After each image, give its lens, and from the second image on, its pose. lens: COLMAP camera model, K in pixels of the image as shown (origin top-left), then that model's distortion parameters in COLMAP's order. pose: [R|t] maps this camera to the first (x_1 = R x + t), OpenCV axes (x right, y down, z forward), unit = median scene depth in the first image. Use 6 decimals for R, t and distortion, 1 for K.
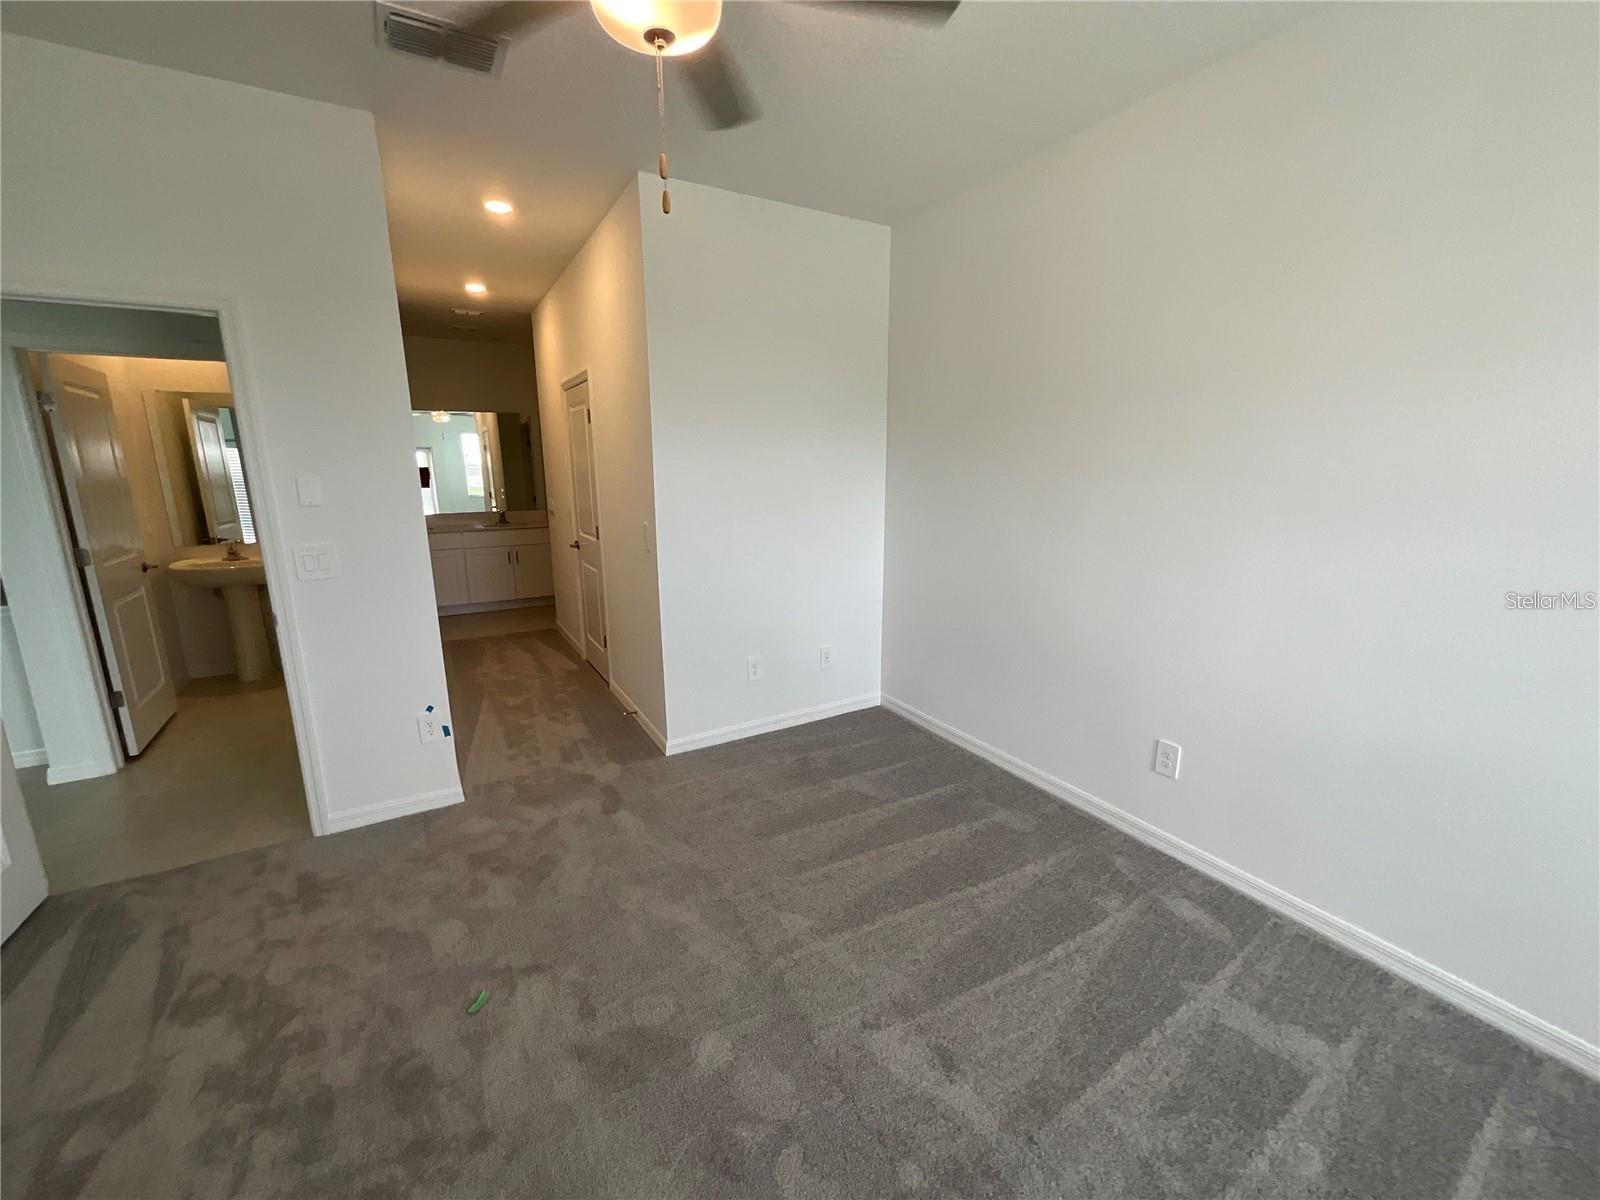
lens RADIAL K [[644.6, 0, 800.0], [0, 644.6, 600.0], [0, 0, 1]] dist [-0.007825, -0.000220]
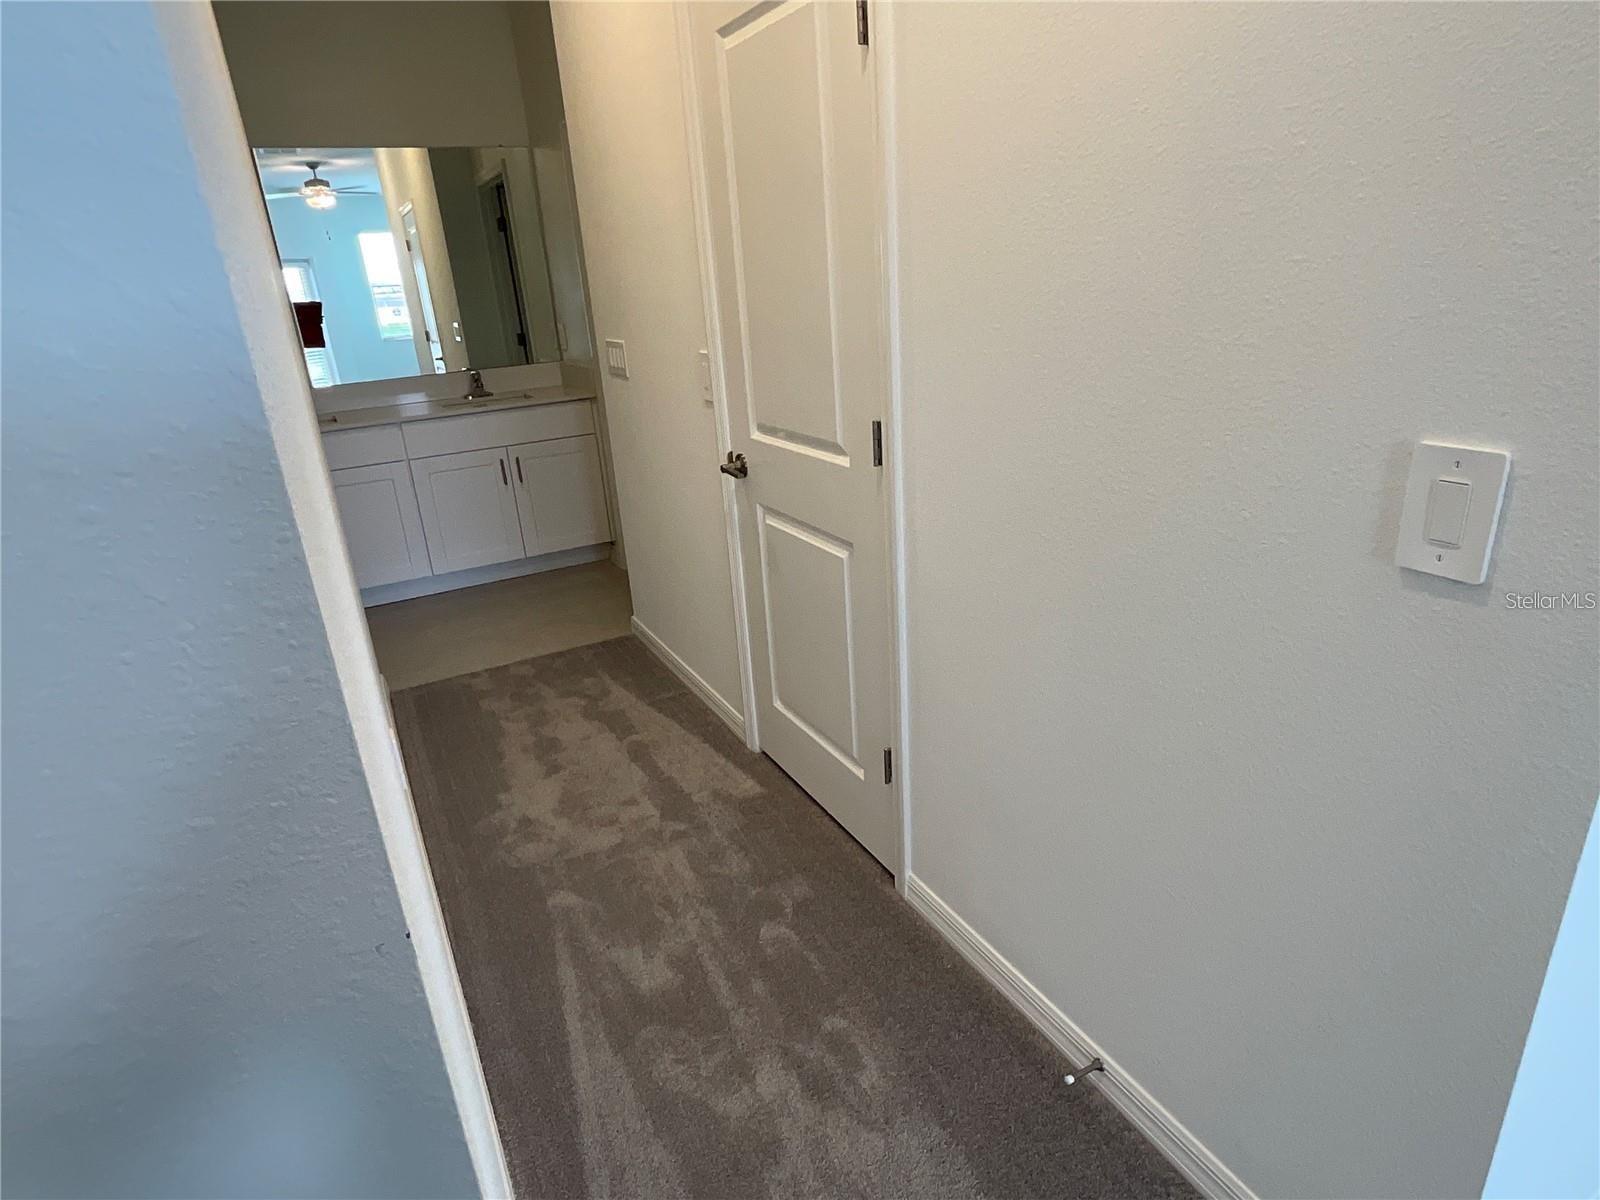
lens RADIAL K [[884.1, 0, 800.0], [0, 884.1, 600.0], [0, 0, 1]] dist [0.015240, 0.000055]
pose [[0.998099, -0.039656, -0.047170, -0.273744], [0.046299, 0.987710, 0.149282, -0.078718], [0.040670, -0.151182, 0.987669, 0.468167]]
